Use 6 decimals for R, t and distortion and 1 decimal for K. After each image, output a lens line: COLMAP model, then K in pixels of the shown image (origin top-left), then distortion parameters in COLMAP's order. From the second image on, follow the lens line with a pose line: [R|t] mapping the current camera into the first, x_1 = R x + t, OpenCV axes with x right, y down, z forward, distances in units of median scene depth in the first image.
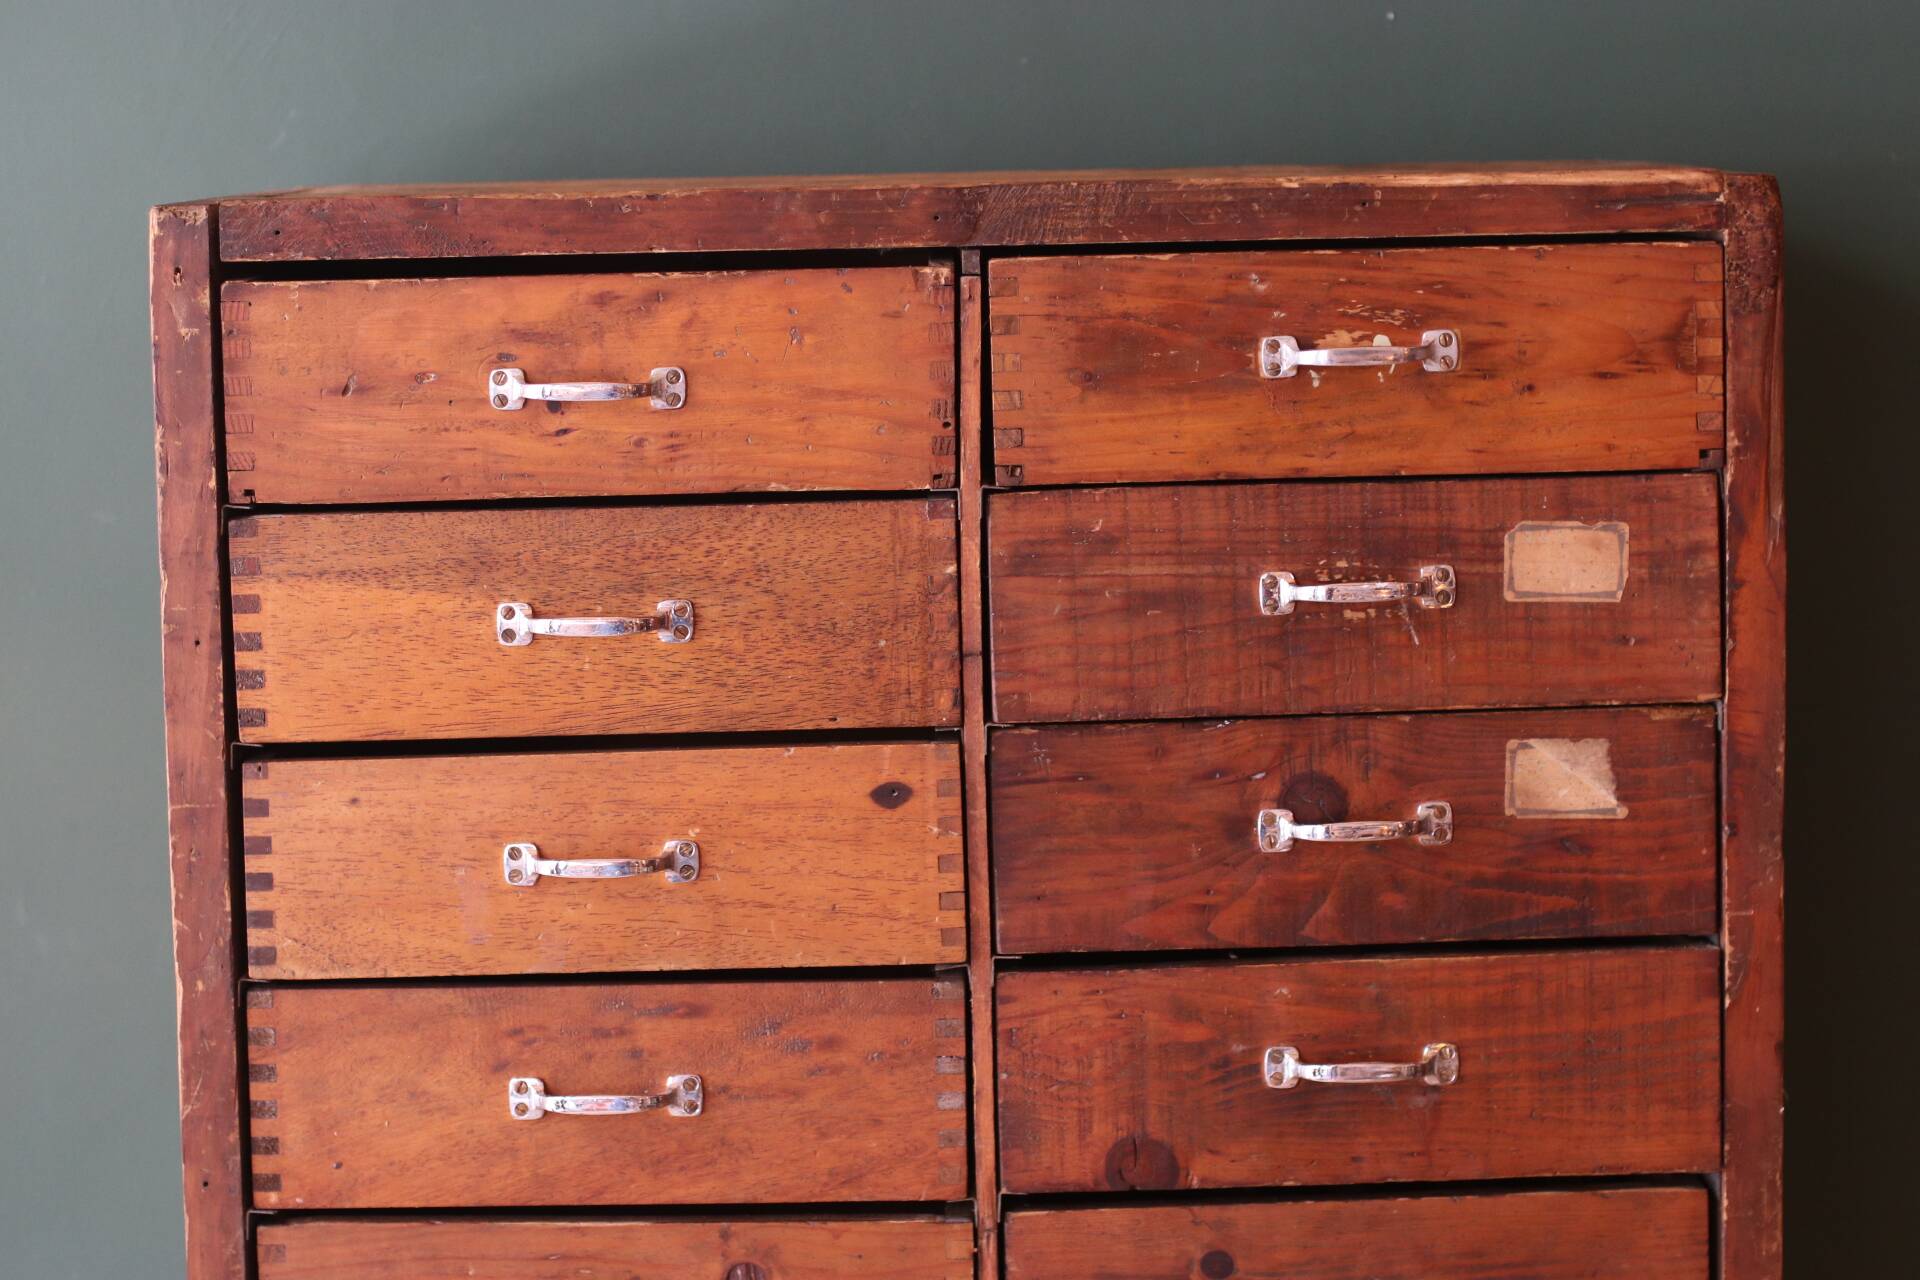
lens RADIAL K [[4593.1, 0, 960.0], [0, 4593.1, 640.0], [0, 0, 1]] dist [-0.161972, 0.043942]
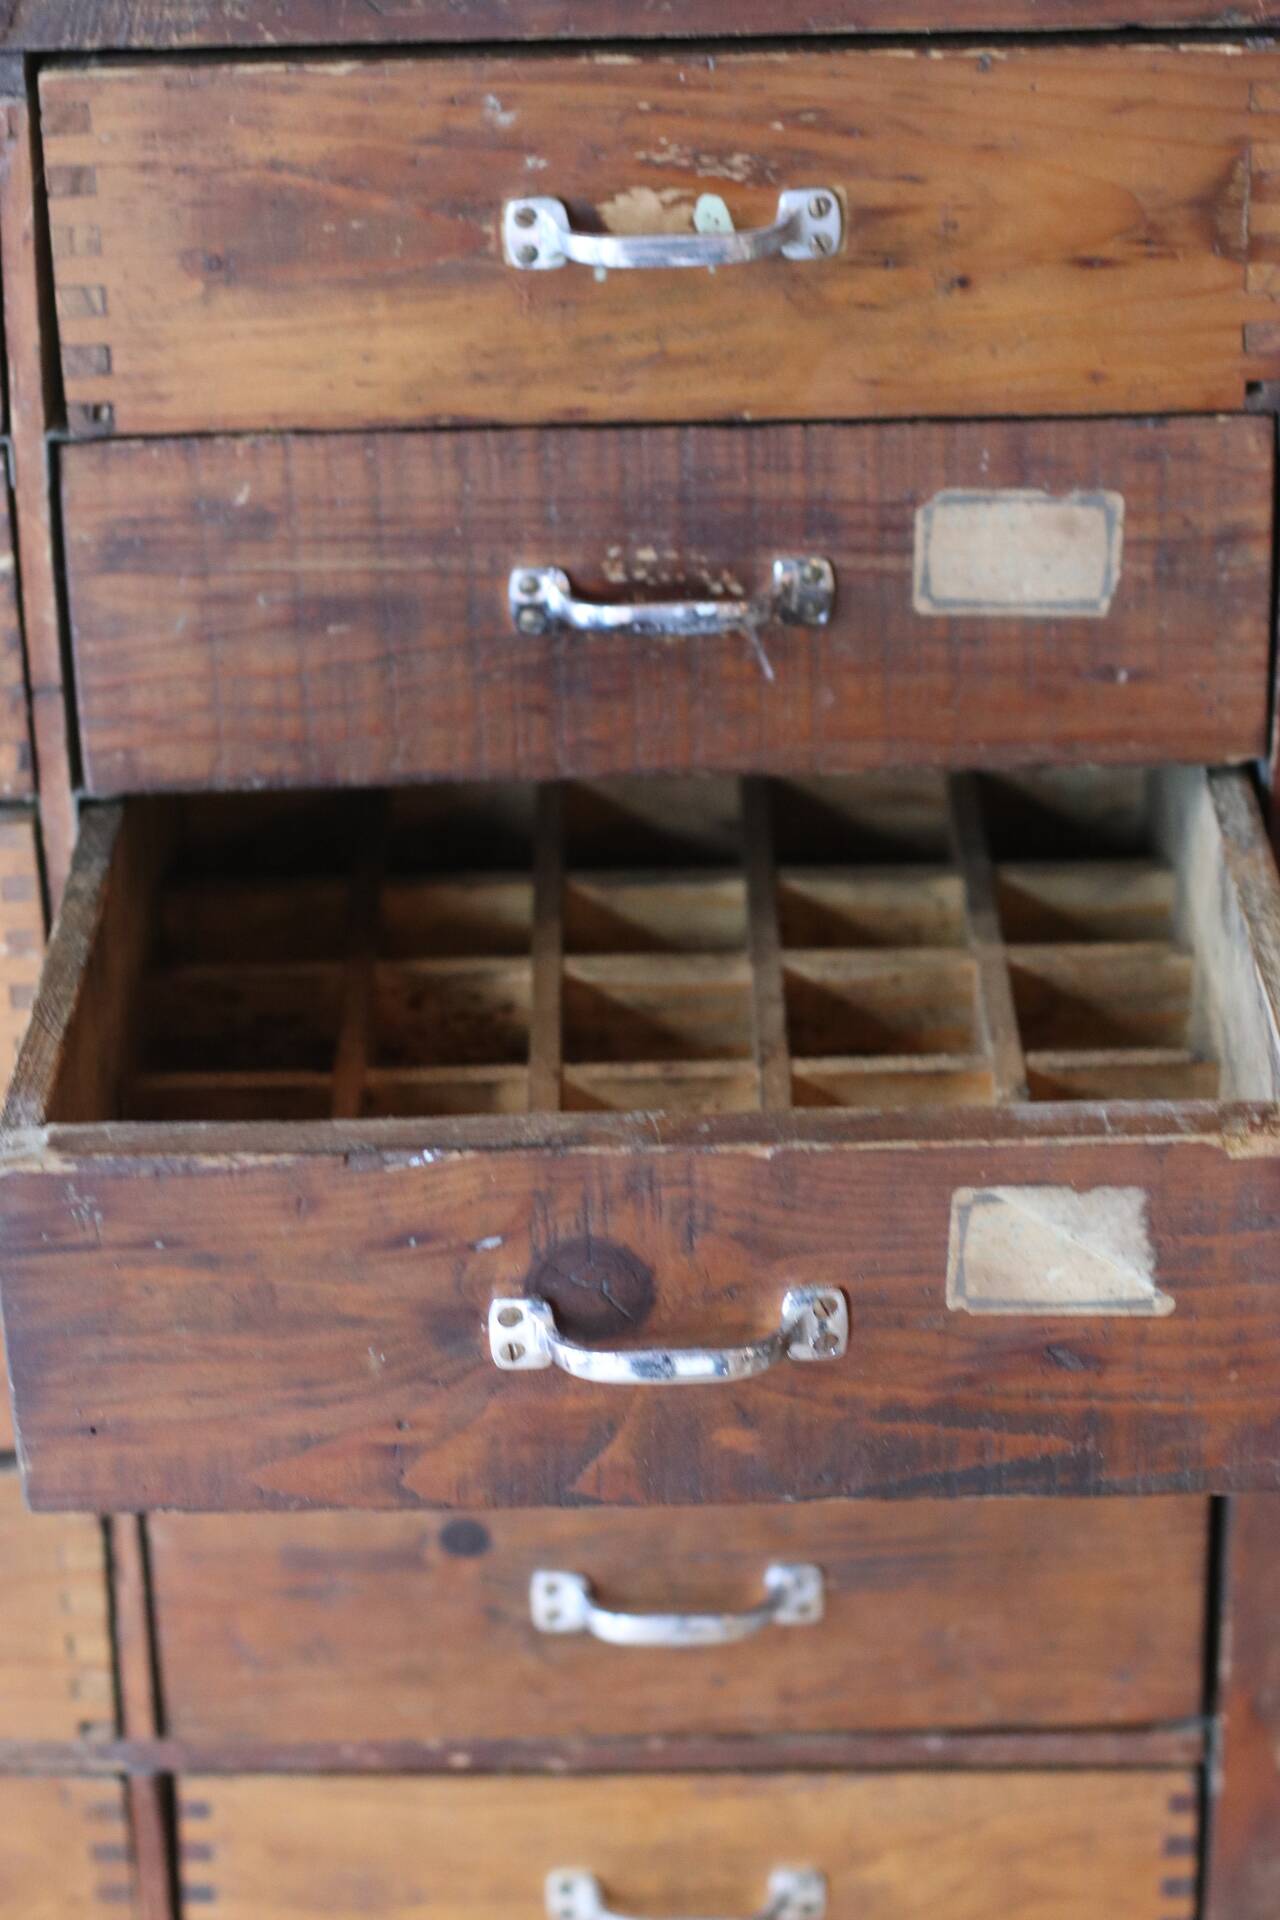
lens RADIAL K [[4593.1, 0, 640.0], [0, 4593.1, 960.0], [0, 0, 1]] dist [-0.161972, 0.043942]
pose [[0.999970, 0.005940, -0.004987, 0.085766], [-0.003767, 0.934007, 0.357235, -0.183260], [0.006780, -0.357206, 0.934001, 0.414304]]
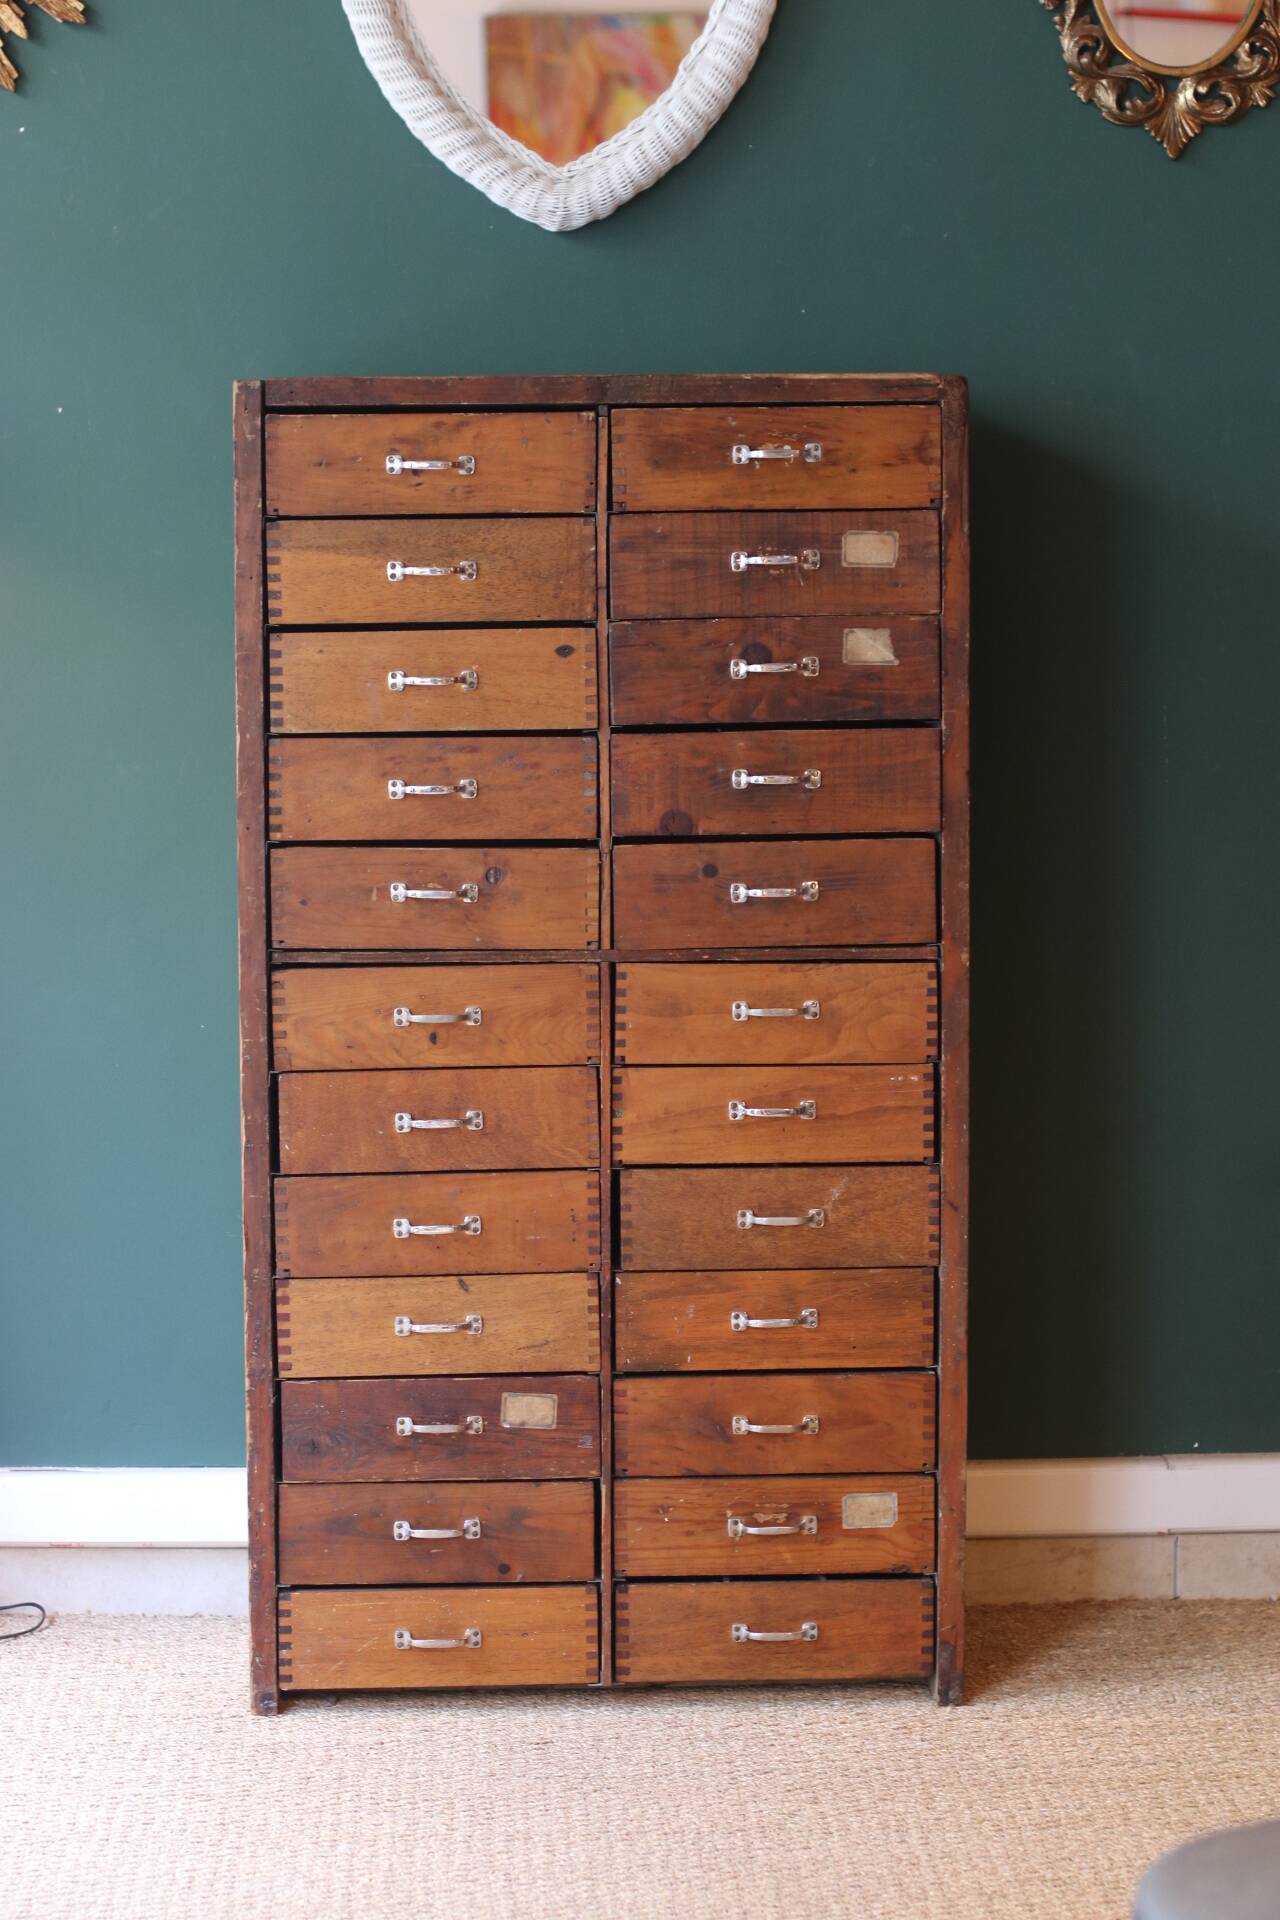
lens RADIAL K [[4593.1, 0, 640.0], [0, 4593.1, 960.0], [0, 0, 1]] dist [-0.161972, 0.043942]
pose [[0.999349, 0.009470, 0.034821, -0.054499], [-0.009047, 0.999883, -0.012299, 0.210277], [-0.034934, 0.011976, 0.999318, -1.213565]]
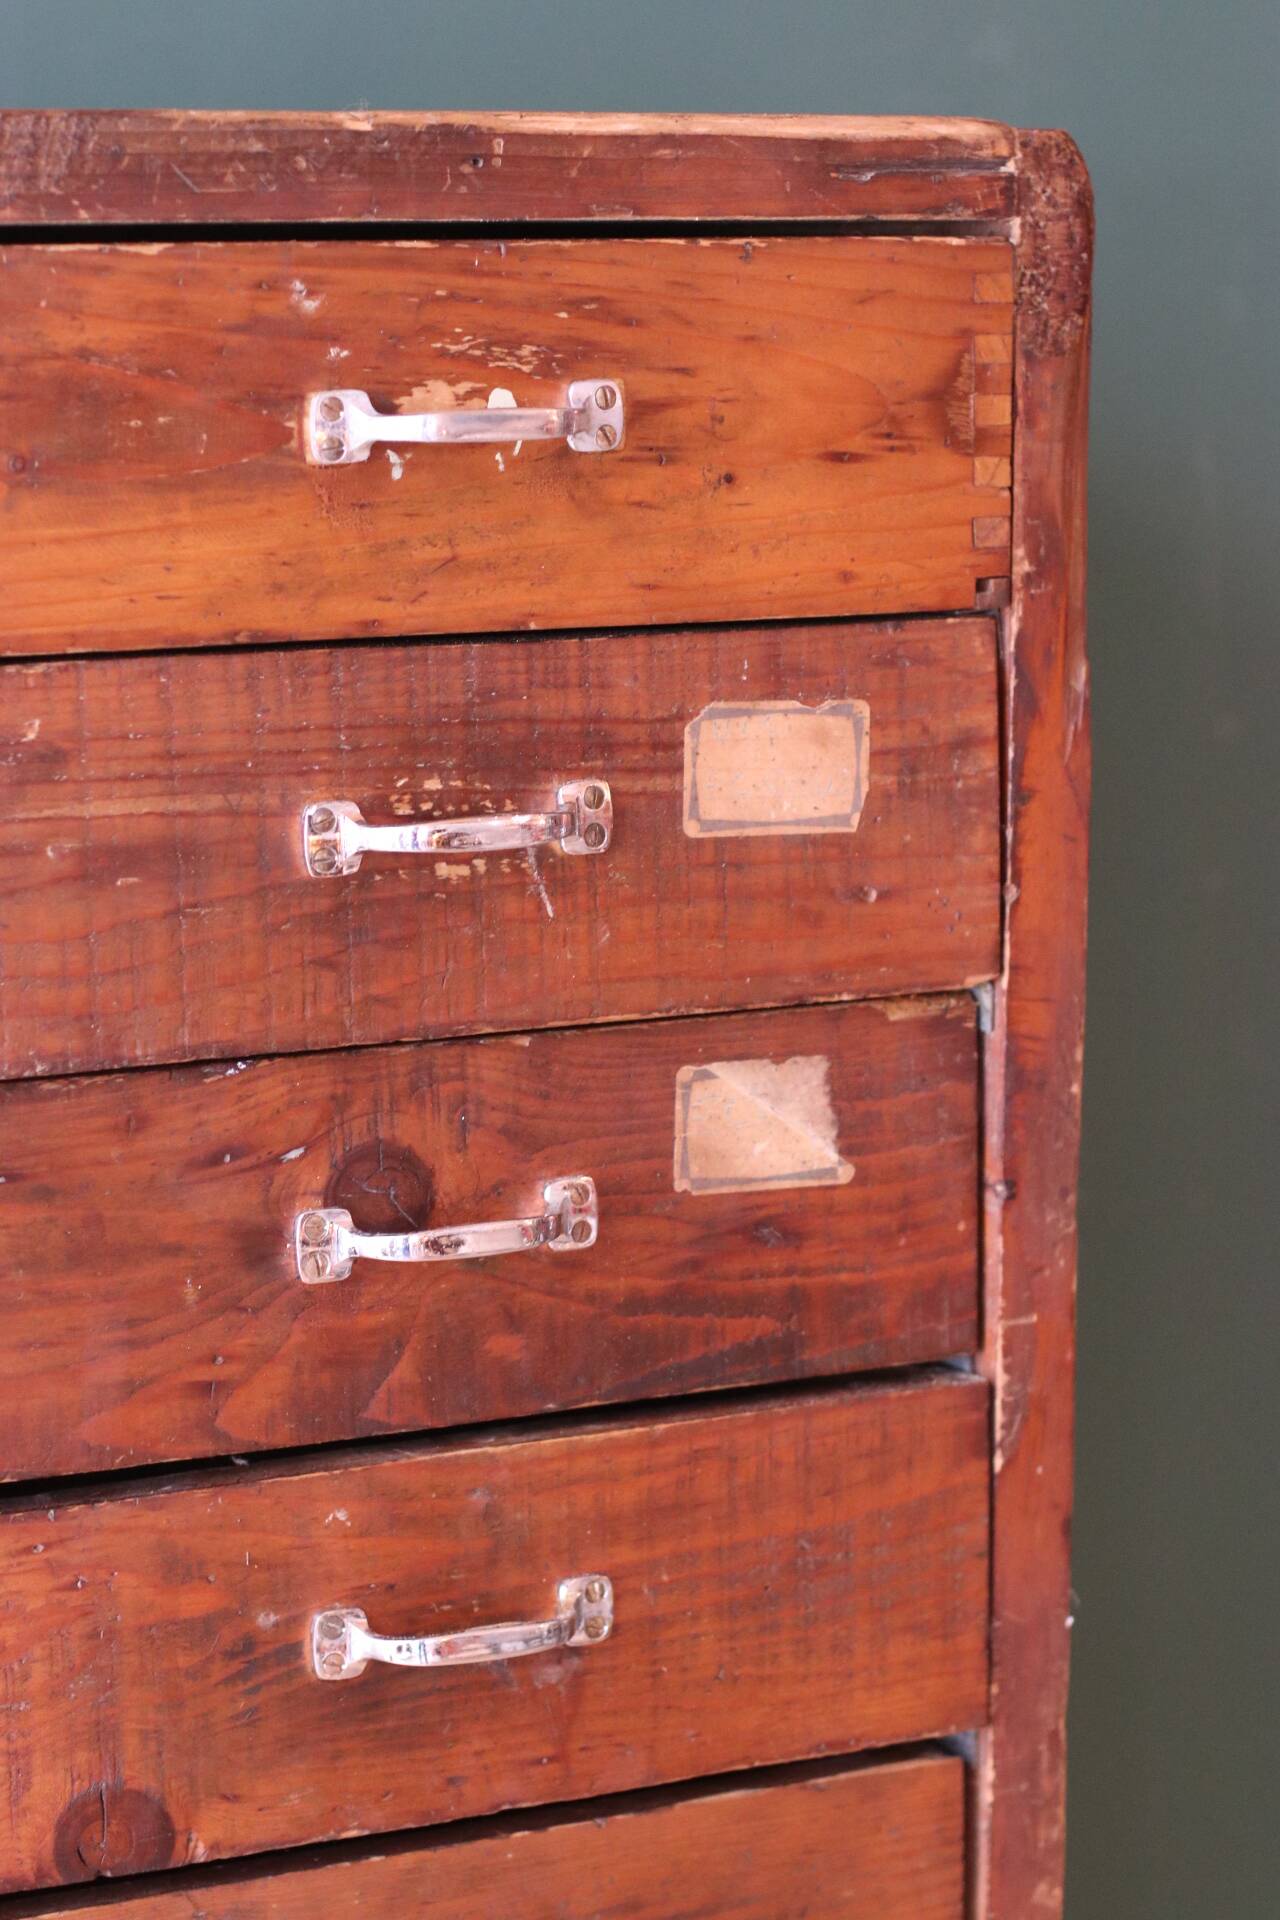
lens RADIAL K [[4593.1, 0, 640.0], [0, 4593.1, 960.0], [0, 0, 1]] dist [-0.161972, 0.043942]
pose [[0.901444, -0.048700, 0.430148, -0.144410], [0.029004, 0.998214, 0.052232, -0.023980], [-0.431923, -0.034609, 0.901246, 0.463645]]
